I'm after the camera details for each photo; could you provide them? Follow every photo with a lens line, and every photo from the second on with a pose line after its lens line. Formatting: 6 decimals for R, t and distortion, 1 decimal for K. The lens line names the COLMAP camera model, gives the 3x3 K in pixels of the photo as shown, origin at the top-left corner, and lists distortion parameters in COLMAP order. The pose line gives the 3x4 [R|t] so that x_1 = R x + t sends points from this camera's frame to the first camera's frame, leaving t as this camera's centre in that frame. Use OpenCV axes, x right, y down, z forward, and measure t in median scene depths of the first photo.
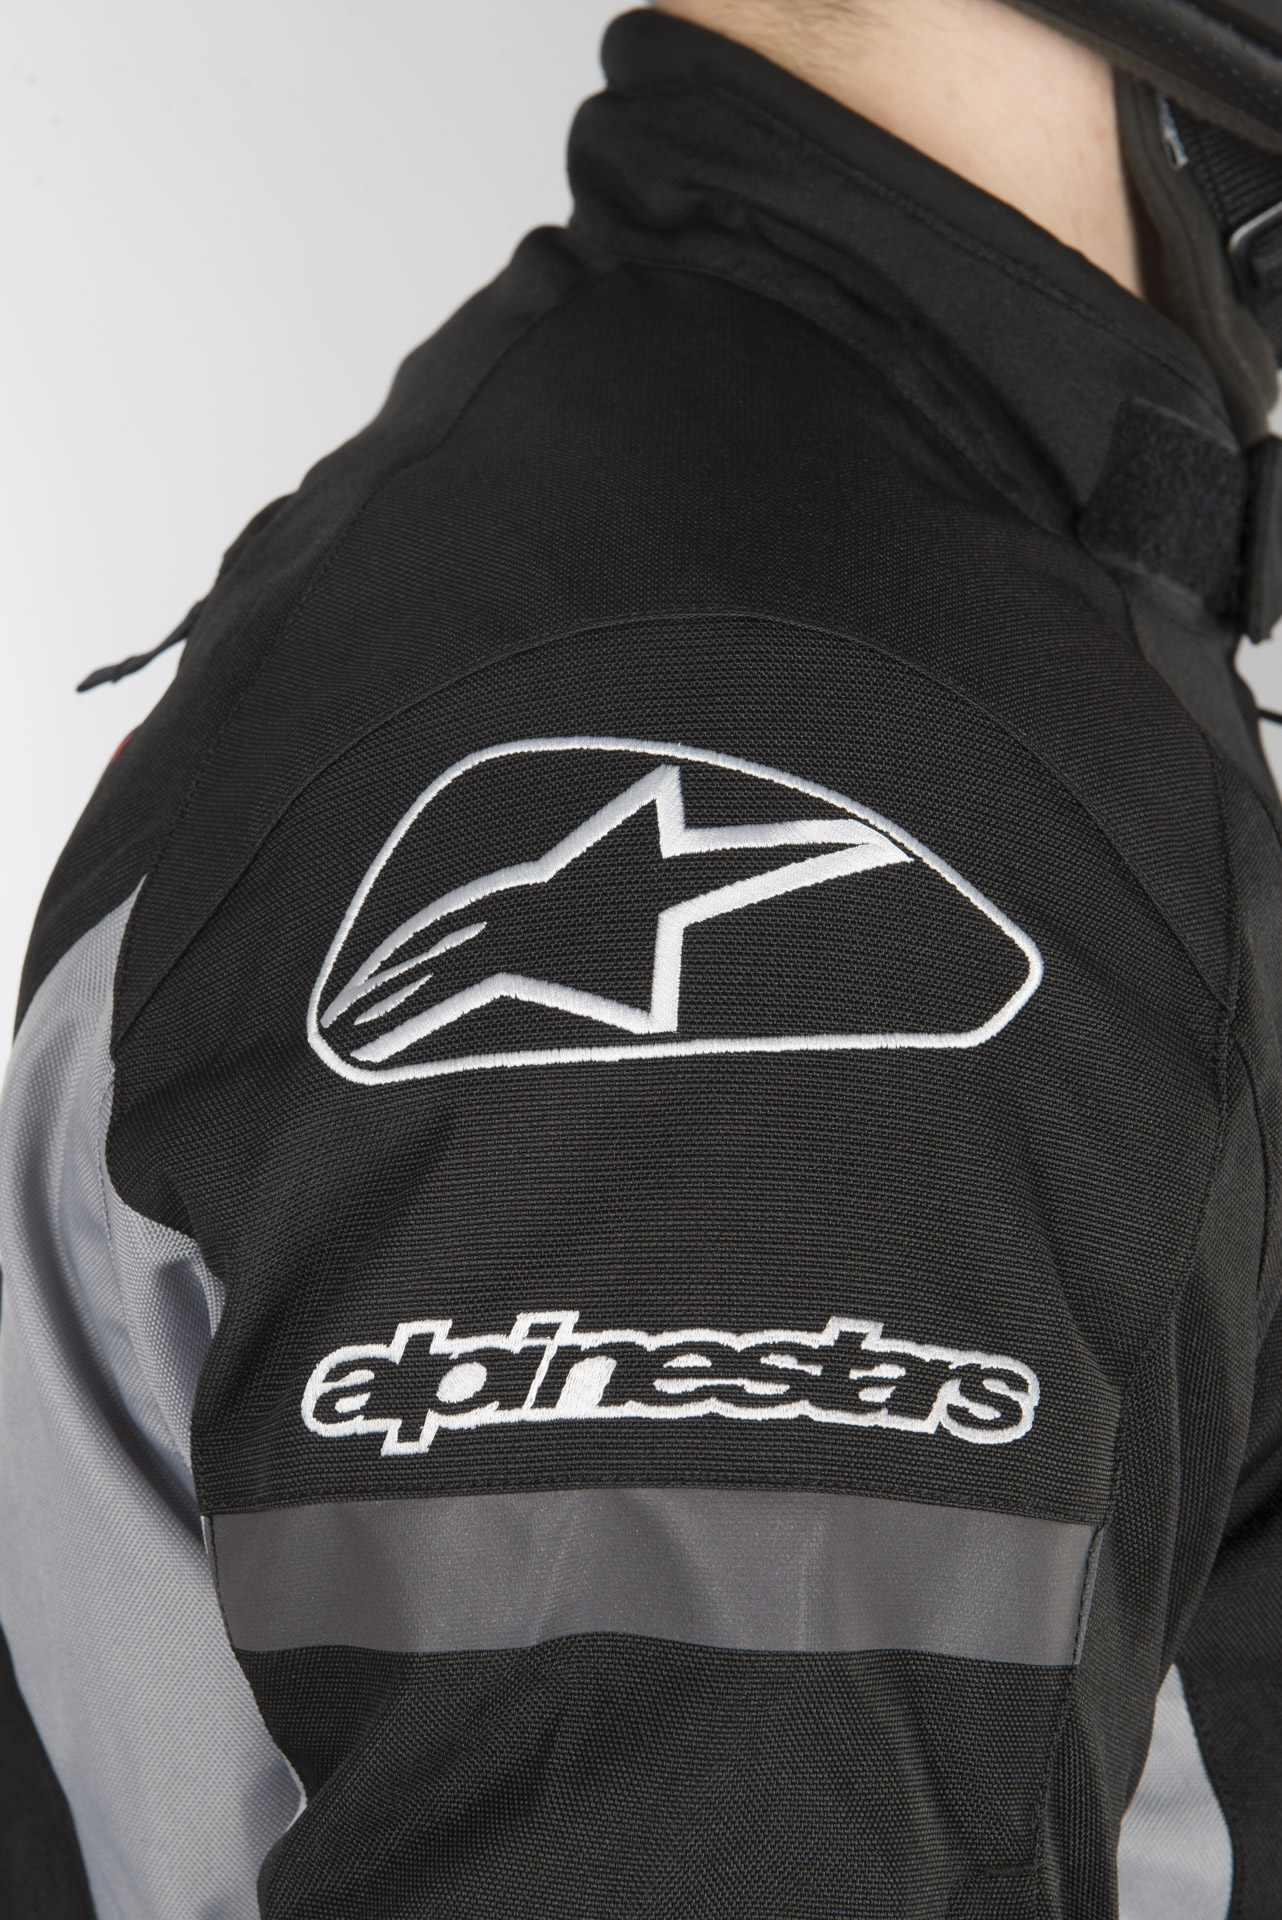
lens RADIAL K [[4138.6, 0, 643.8], [0, 4138.6, 1077.5], [0, 0, 1]] dist [0.147955, -0.032758]
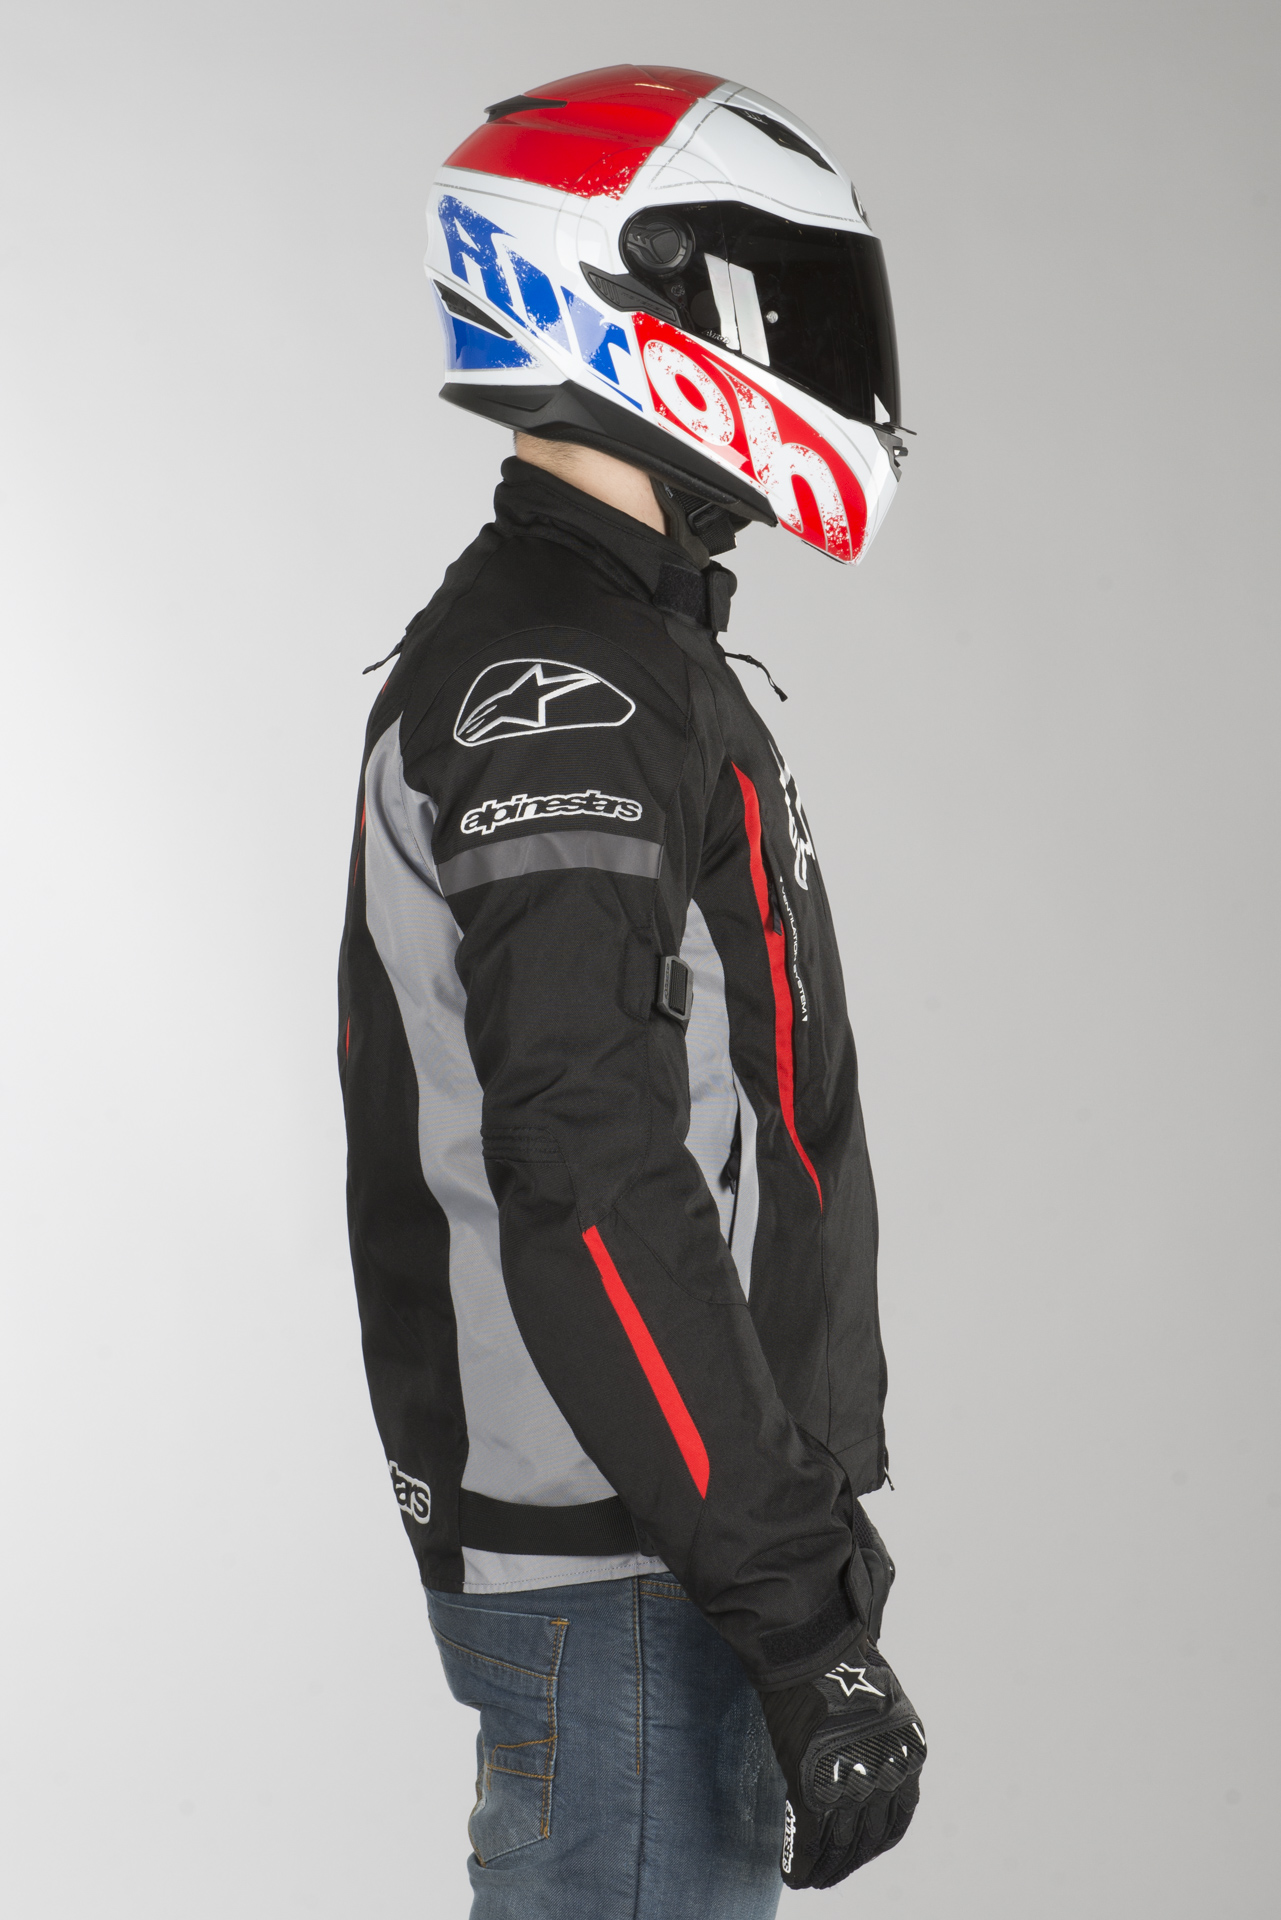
lens RADIAL K [[5196.2, 0, 640.5], [0, 5196.2, 960.0], [0, 0, 1]] dist [-0.797445, 4.878590]
pose [[0.996331, -0.083381, 0.019272, -0.016196], [0.084598, 0.993613, -0.074679, 0.606129], [-0.012922, 0.076036, 0.997021, -4.080401]]
